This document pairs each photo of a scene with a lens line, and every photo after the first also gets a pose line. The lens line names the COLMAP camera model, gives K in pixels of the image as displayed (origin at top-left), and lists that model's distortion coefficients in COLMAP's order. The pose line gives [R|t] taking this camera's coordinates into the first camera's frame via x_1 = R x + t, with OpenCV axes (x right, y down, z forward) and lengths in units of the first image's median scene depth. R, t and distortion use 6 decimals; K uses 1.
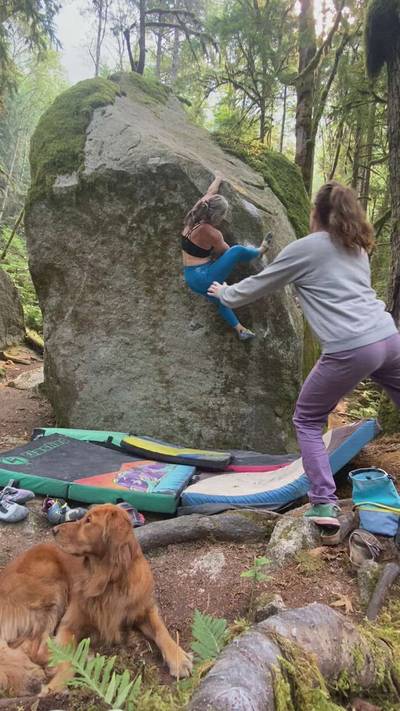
lens RADIAL K [[327.4, 0, 200.0], [0, 327.4, 355.5], [0, 0, 1]] dist [0.033424, -0.022267]
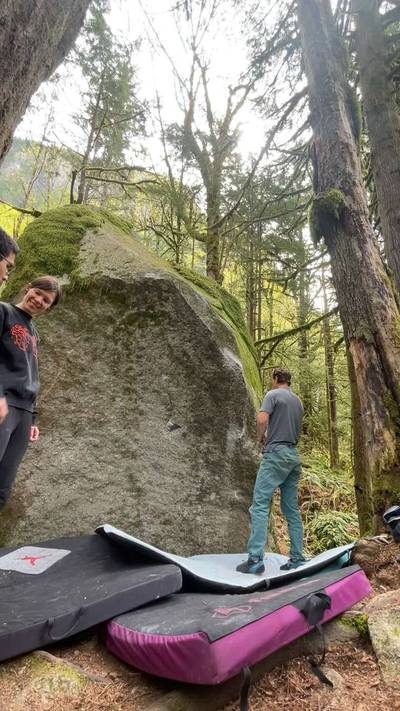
lens RADIAL K [[332.4, 0, 200.0], [0, 332.4, 355.5], [0, 0, 1]] dist [-0.002232, 0.000104]
pose [[0.954149, 0.073489, 0.290169, -0.232014], [0.026818, 0.944508, -0.327391, 0.035405], [-0.298127, 0.320162, 0.899231, 0.013773]]
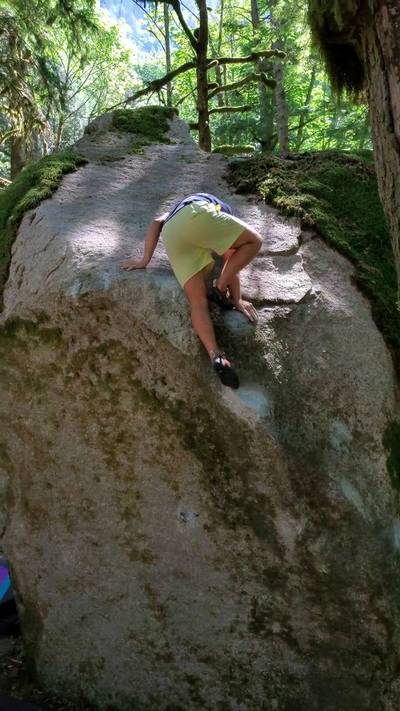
lens RADIAL K [[556.7, 0, 192.4], [0, 556.7, 347.8], [0, 0, 1]] dist [0.008684, 0.005023]
pose [[0.922769, -0.151436, -0.354351, 0.383167], [0.099515, 0.982003, -0.160523, -0.215067], [0.372283, 0.112862, 0.921232, 0.042583]]
